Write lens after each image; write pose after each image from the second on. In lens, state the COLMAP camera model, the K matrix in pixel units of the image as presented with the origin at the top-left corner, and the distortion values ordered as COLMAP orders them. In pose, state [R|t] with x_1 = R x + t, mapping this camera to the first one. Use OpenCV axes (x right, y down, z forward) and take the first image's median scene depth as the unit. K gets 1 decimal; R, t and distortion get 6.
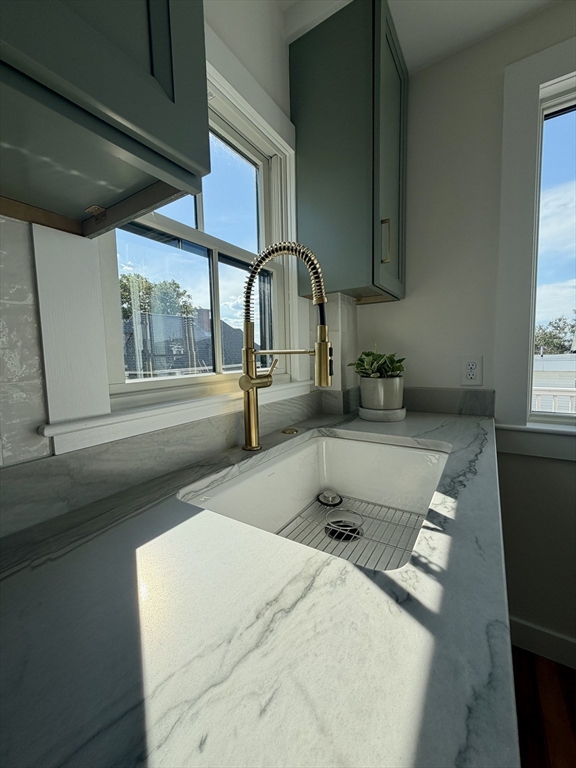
lens RADIAL K [[306.5, 0, 282.4], [0, 306.5, 381.7], [0, 0, 1]] dist [0.001734, -0.000208]
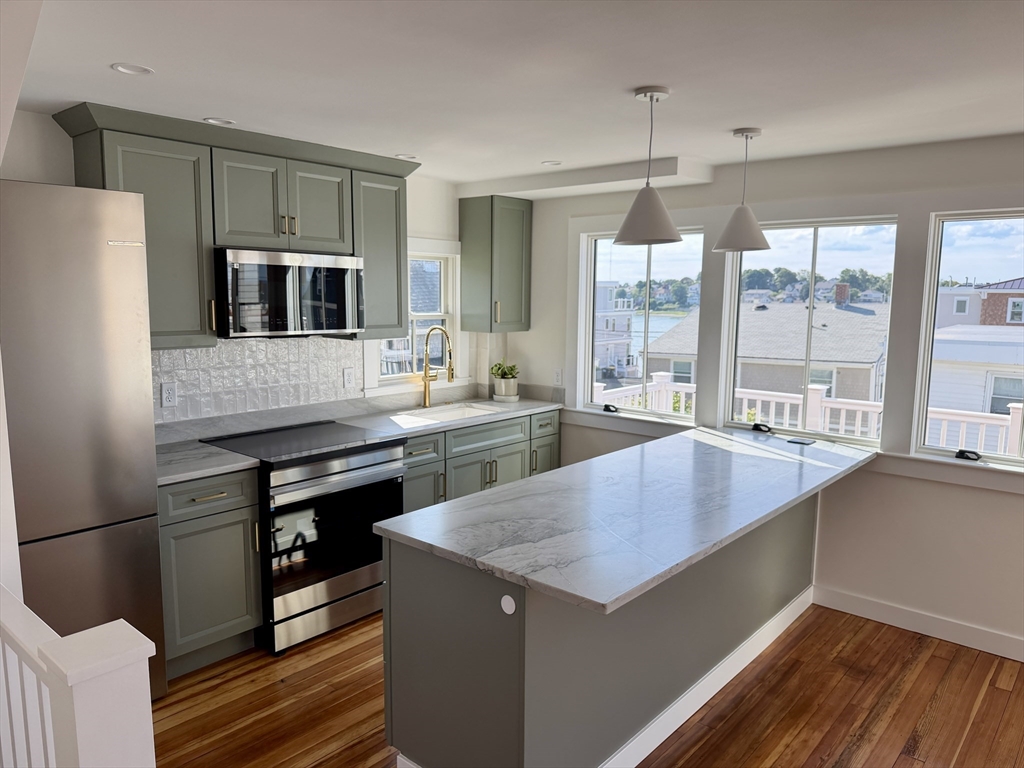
lens RADIAL K [[718.9, 0, 517.9], [0, 718.9, 389.0], [0, 0, 1]] dist [0.066441, -0.085899]
pose [[0.991632, 0.053128, -0.117657, 0.943752], [-0.047295, 0.997536, 0.051822, -0.179942], [0.120120, -0.045824, 0.991701, -3.331410]]
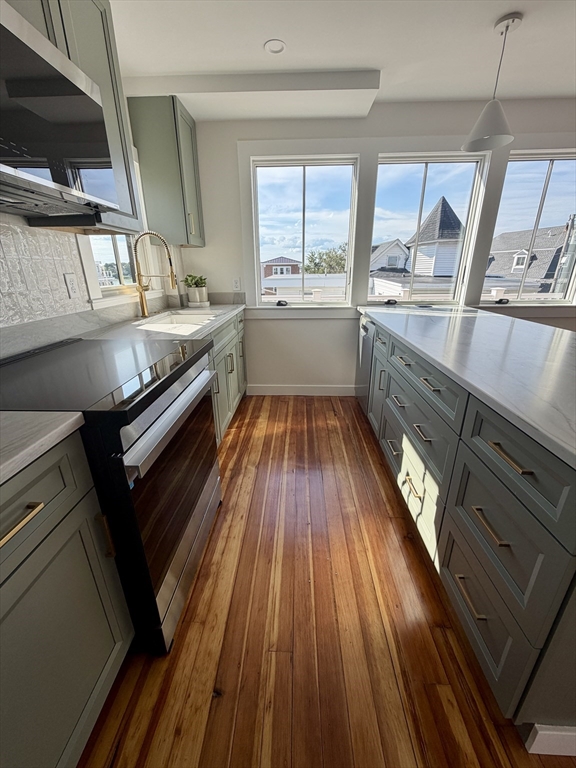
lens RADIAL K [[306.5, 0, 286.8], [0, 306.5, 381.0], [0, 0, 1]] dist [0.001734, -0.000208]
pose [[0.853423, -0.162111, 0.495367, -0.337603], [0.032040, 0.964922, 0.260574, 0.085108], [-0.520232, -0.206509, 0.828681, -1.345792]]
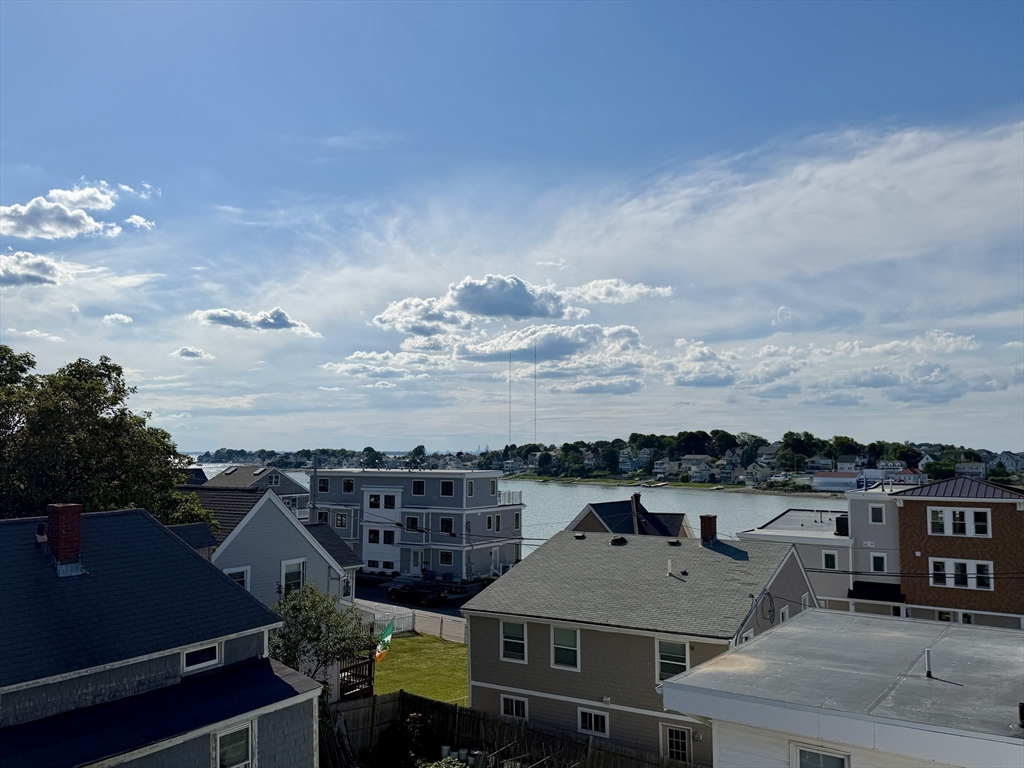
lens RADIAL K [[831.3, 0, 501.6], [0, 831.3, 374.3], [0, 0, 1]] dist [0.031683, -0.049256]
pose [[0.998319, 0.026607, -0.051493, 4.434654], [-0.035139, 0.984359, -0.172635, -2.923648], [0.046094, 0.174154, 0.983639, -1.120224]]
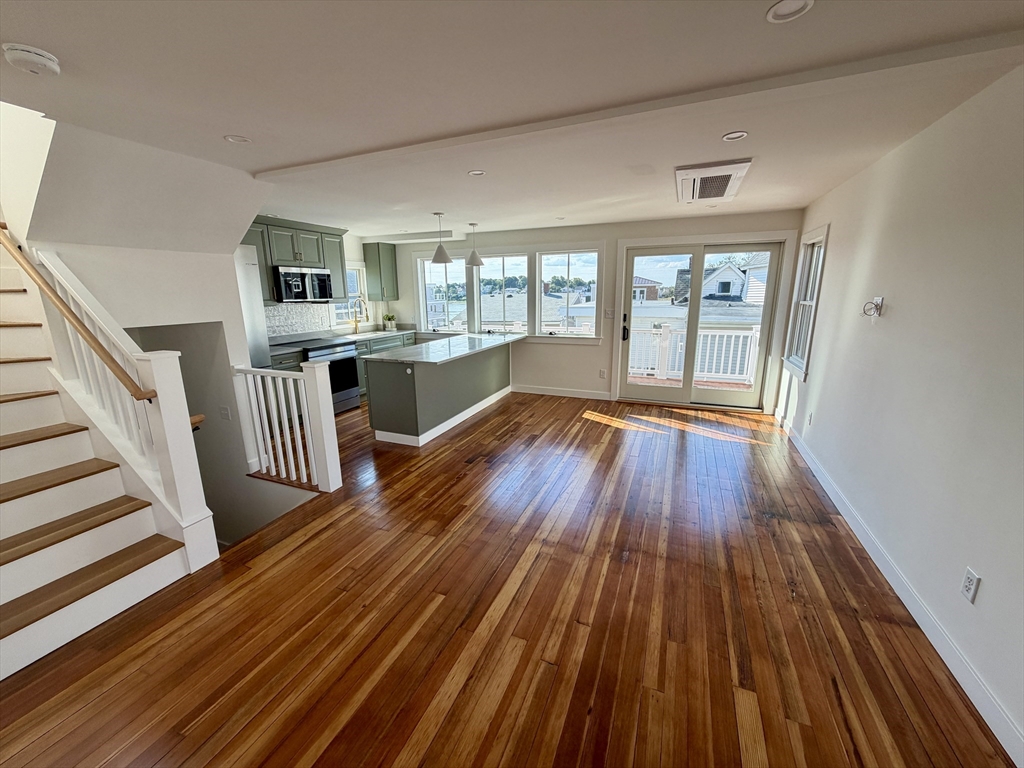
lens RADIAL K [[408.7, 0, 508.5], [0, 408.7, 384.9], [0, 0, 1]] dist [0.001734, -0.000208]
pose [[0.983050, -0.028071, 0.181175, 0.937081], [0.002924, 0.990483, 0.137602, 0.097890], [-0.183313, -0.134740, 0.973777, -5.232545]]
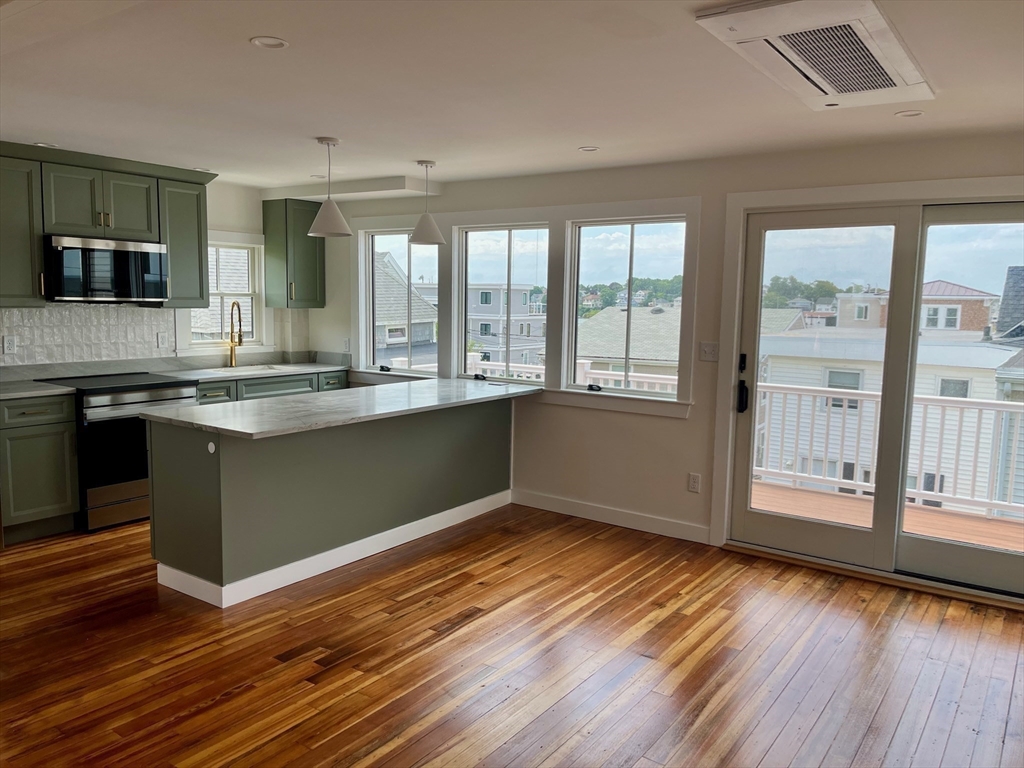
lens RADIAL K [[776.2, 0, 509.4], [0, 776.2, 390.1], [0, 0, 1]] dist [0.072402, -0.089318]
pose [[0.998307, 0.049808, -0.030040, 2.107152], [-0.048813, 0.998262, 0.033010, 0.050181], [0.031632, -0.031488, 0.999003, -4.850499]]
